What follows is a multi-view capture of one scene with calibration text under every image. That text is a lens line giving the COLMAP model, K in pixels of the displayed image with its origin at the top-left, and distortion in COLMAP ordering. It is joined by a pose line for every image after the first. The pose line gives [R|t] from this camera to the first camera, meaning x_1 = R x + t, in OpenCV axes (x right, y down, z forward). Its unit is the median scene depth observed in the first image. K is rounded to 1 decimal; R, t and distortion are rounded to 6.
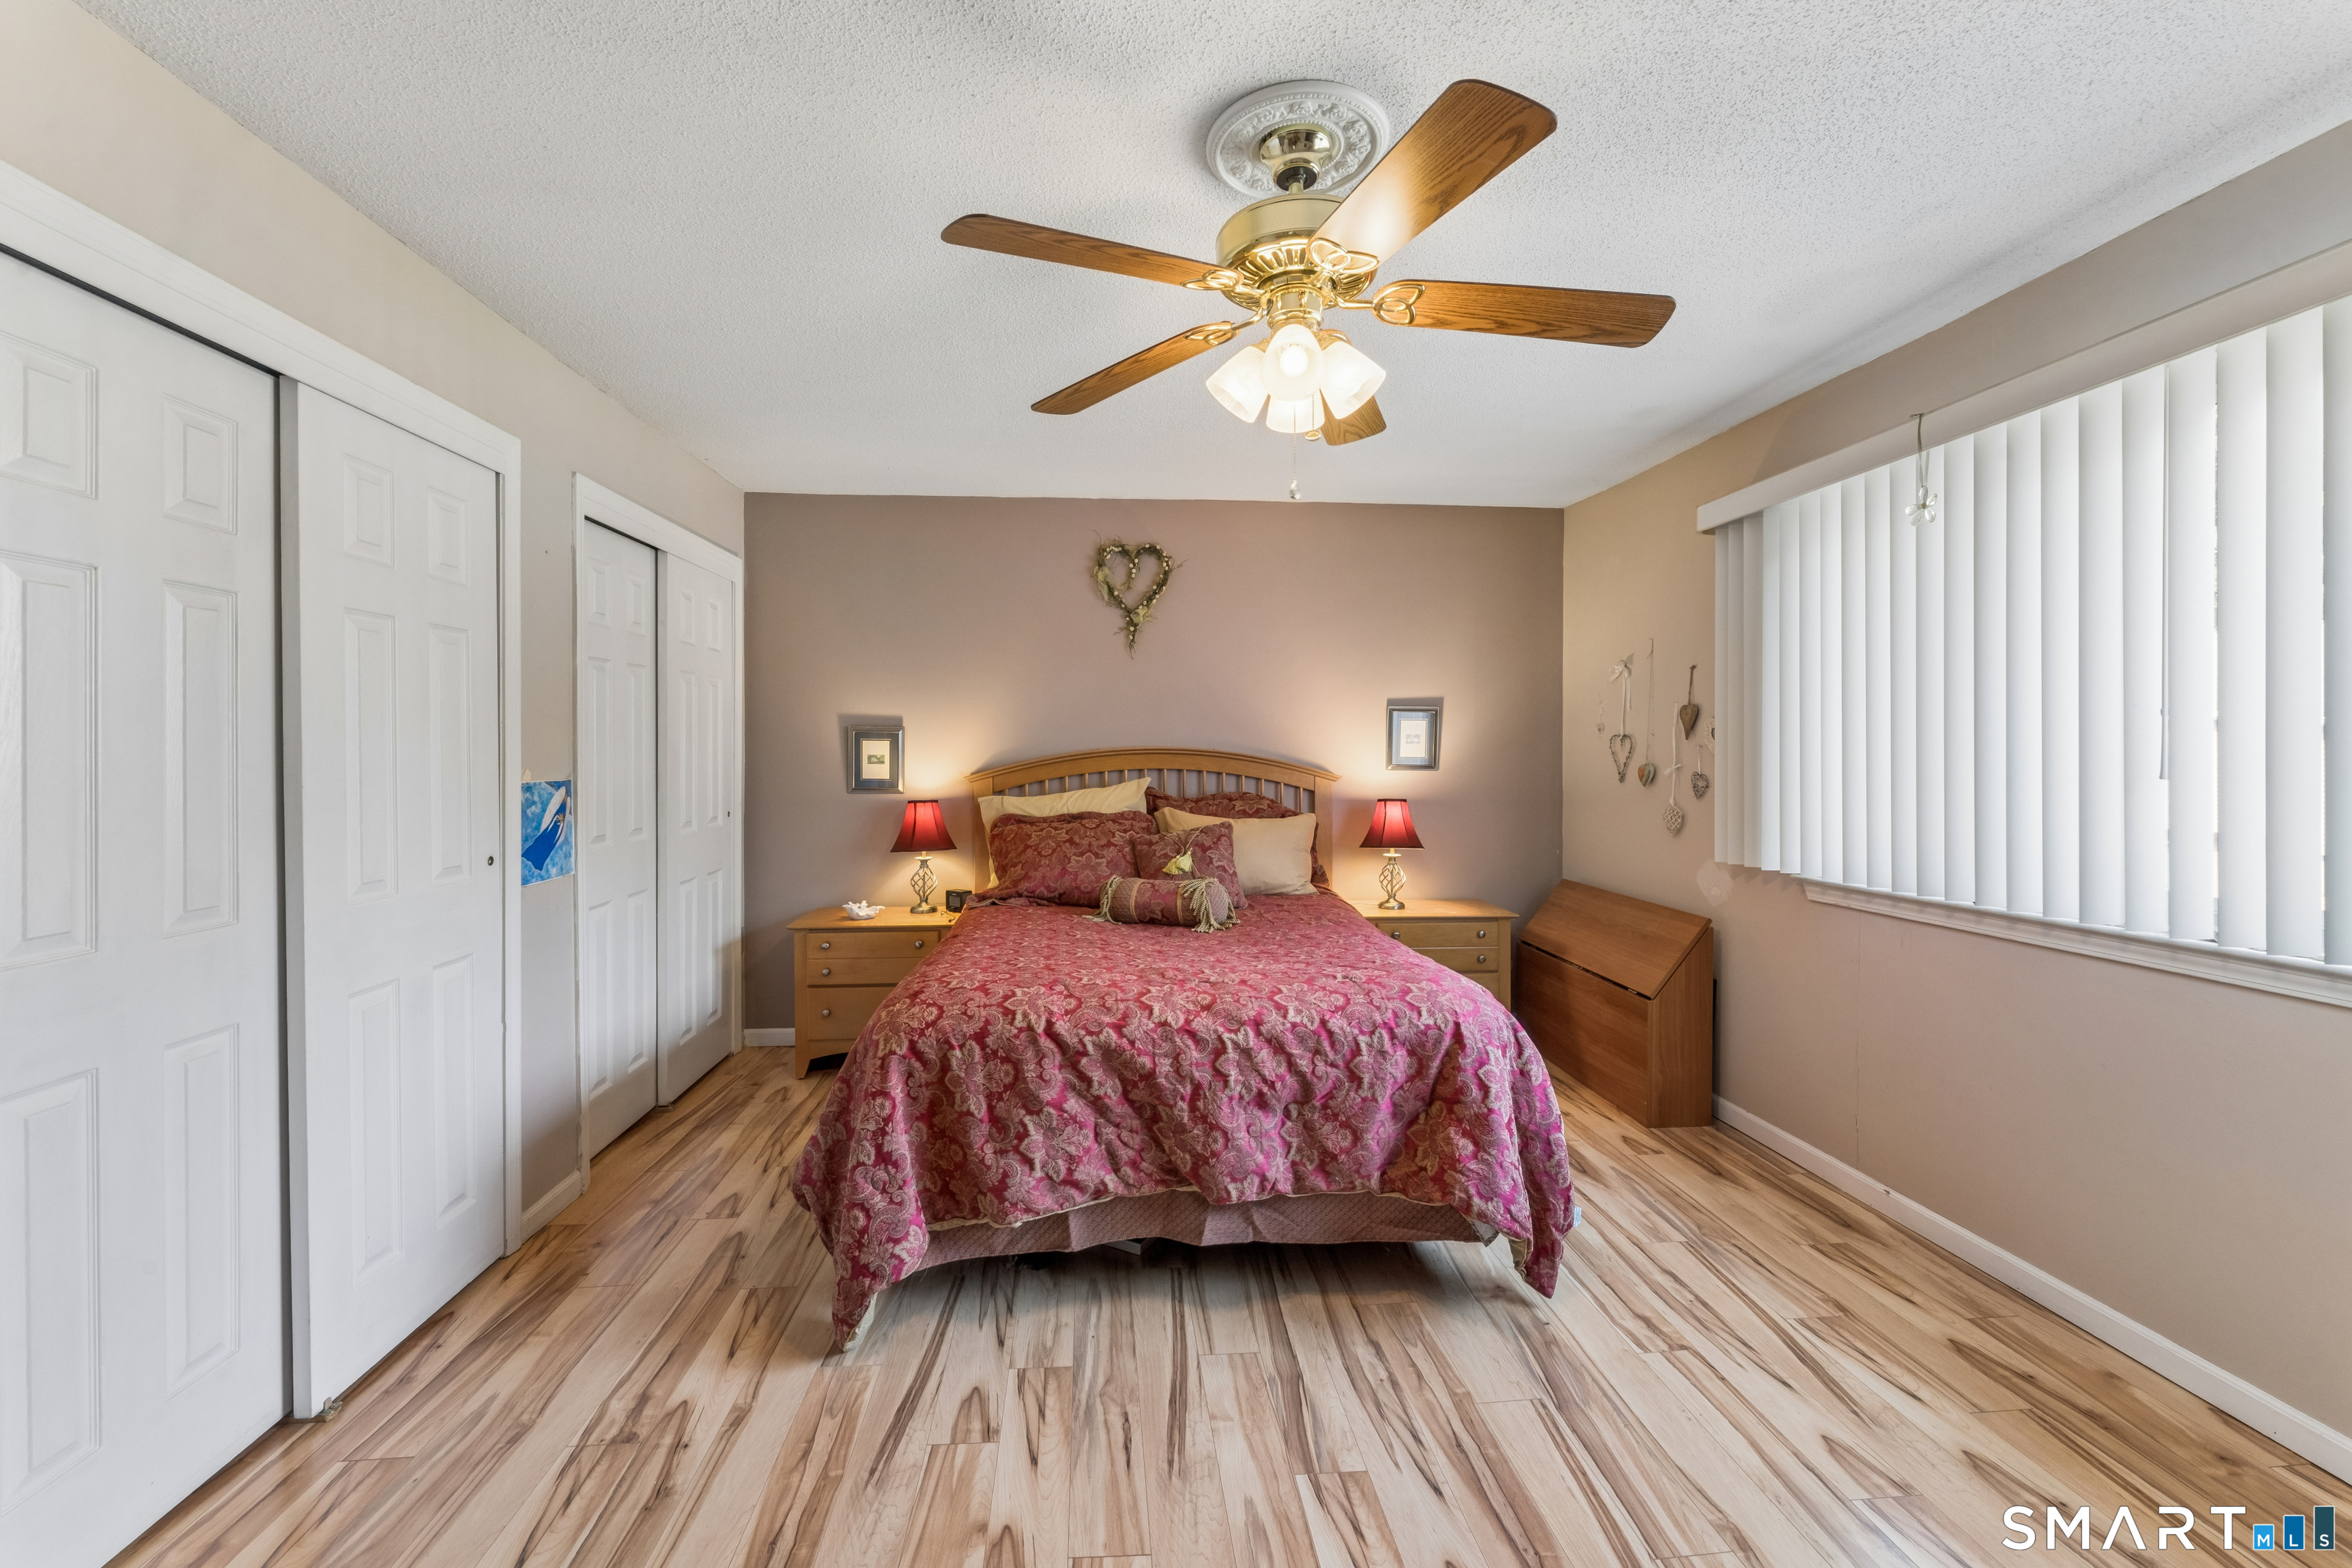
lens RADIAL K [[976.3, 0, 1170.9], [0, 976.3, 731.0], [0, 0, 1]] dist [-0.000831, -0.000465]
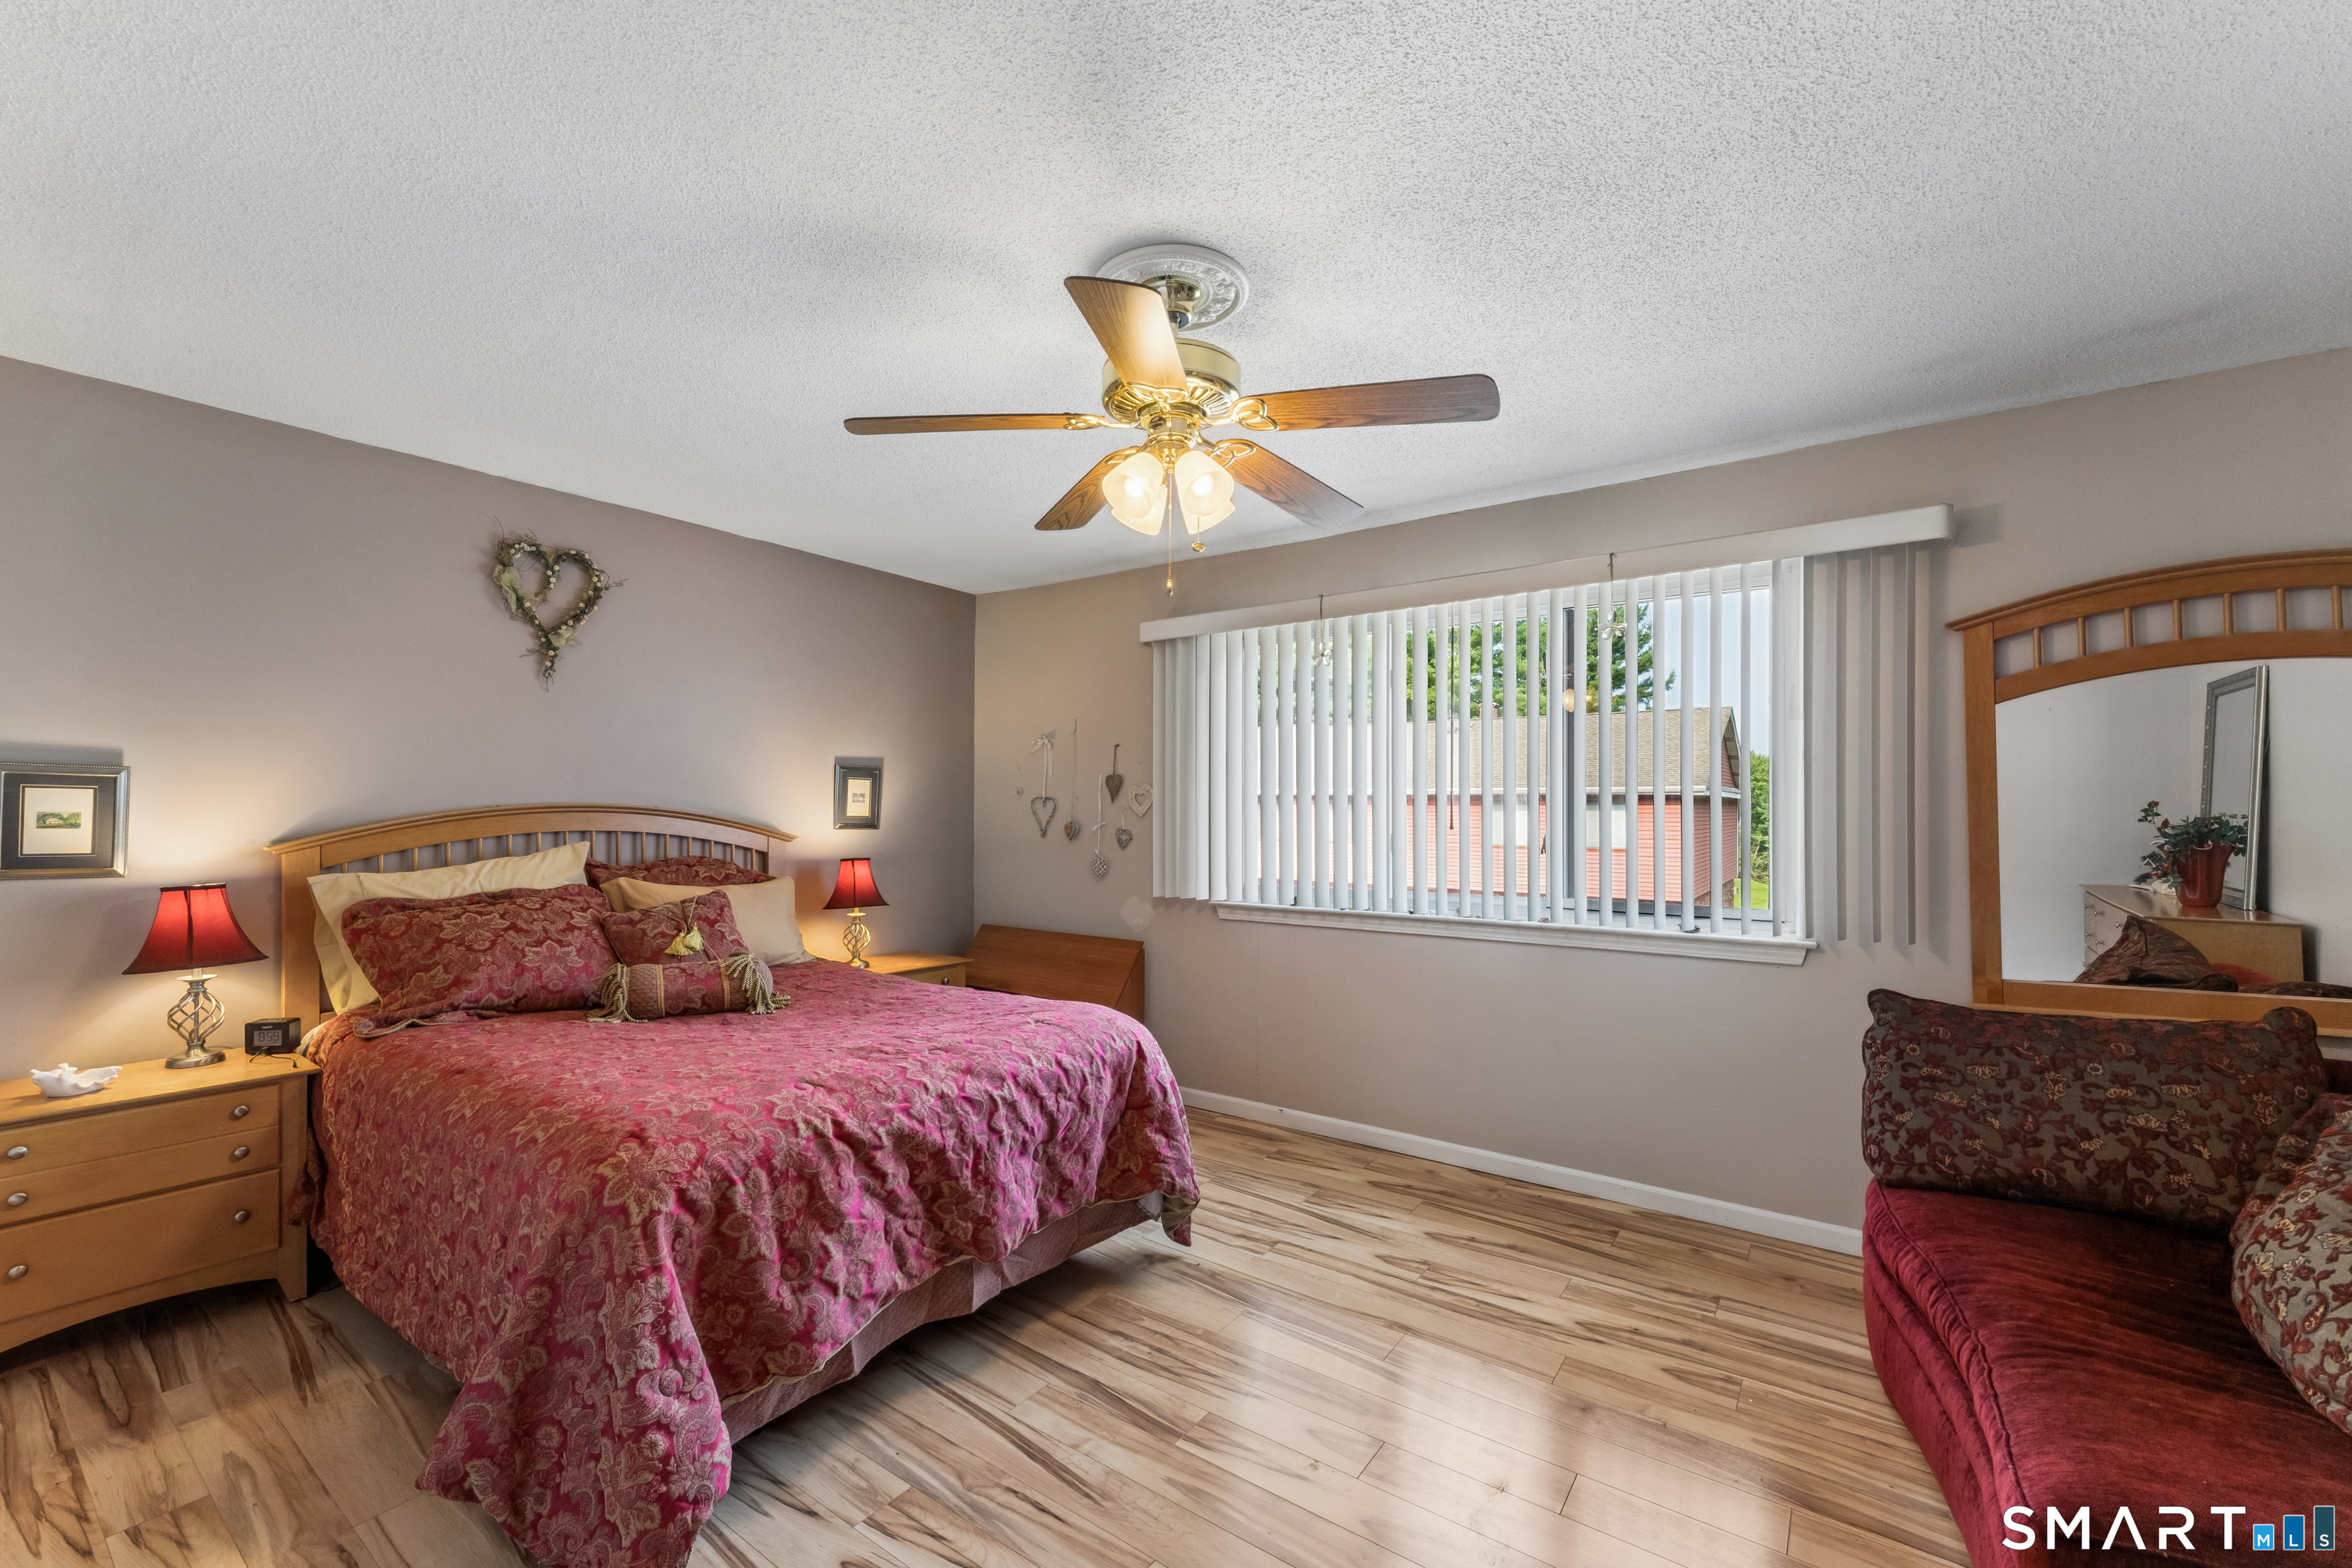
lens RADIAL K [[966.6, 0, 1182.6], [0, 966.6, 777.8], [0, 0, 1]] dist [-0.001775, -0.000645]
pose [[0.637808, 0.030065, 0.769608, -0.599751], [-0.021571, 0.999543, -0.021170, 0.001897], [-0.769893, -0.003099, 0.638166, 0.211574]]
